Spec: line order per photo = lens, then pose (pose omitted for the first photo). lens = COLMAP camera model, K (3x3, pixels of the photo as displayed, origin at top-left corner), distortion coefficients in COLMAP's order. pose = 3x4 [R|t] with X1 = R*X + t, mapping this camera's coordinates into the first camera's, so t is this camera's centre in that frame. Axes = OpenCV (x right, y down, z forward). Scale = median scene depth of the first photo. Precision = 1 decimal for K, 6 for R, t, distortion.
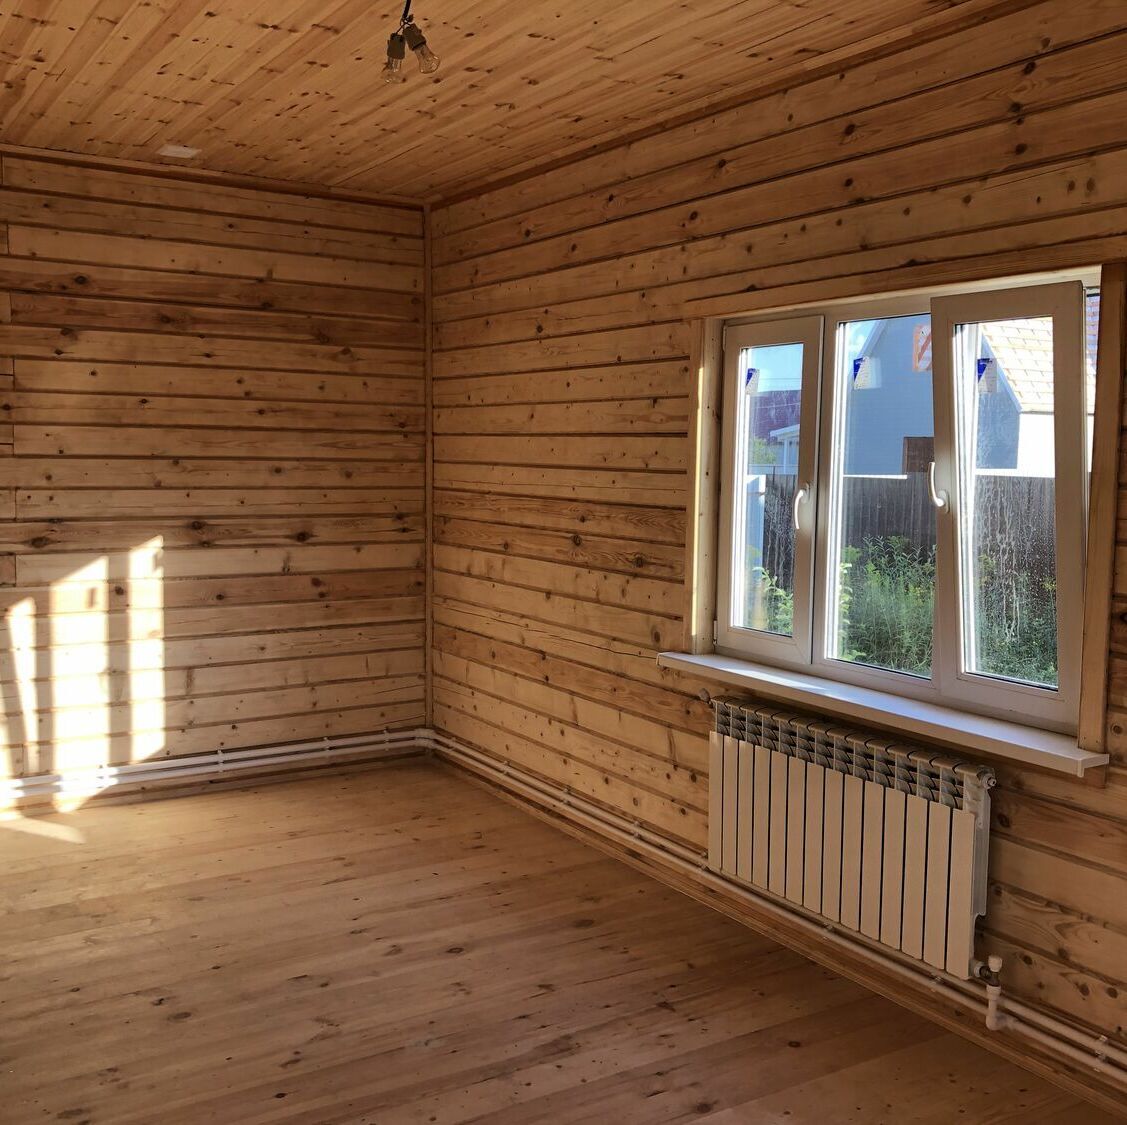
lens RADIAL K [[1237.2, 0, 561.1], [0, 1237.2, 559.3], [0, 0, 1]] dist [-0.002862, 0.000000]
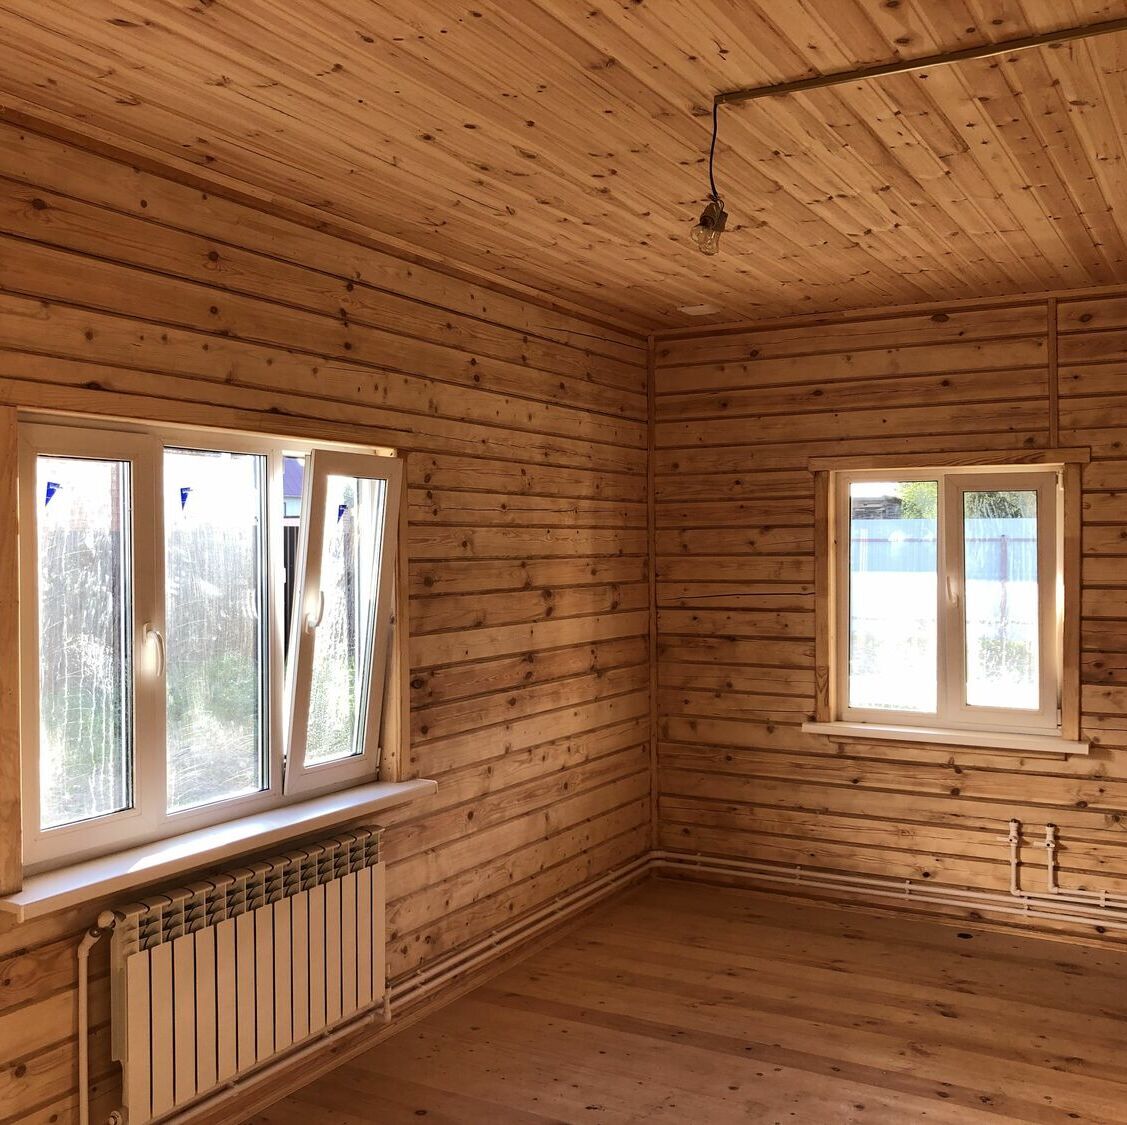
lens RADIAL K [[1237.2, 0, 560.6], [0, 1237.2, 564.4], [0, 0, 1]] dist [-0.002862, 0.000000]
pose [[-0.489978, -0.028129, 0.871281, -0.753892], [0.071545, 0.994810, 0.072352, -0.156435], [-0.868794, 0.097787, -0.485422, 1.254337]]
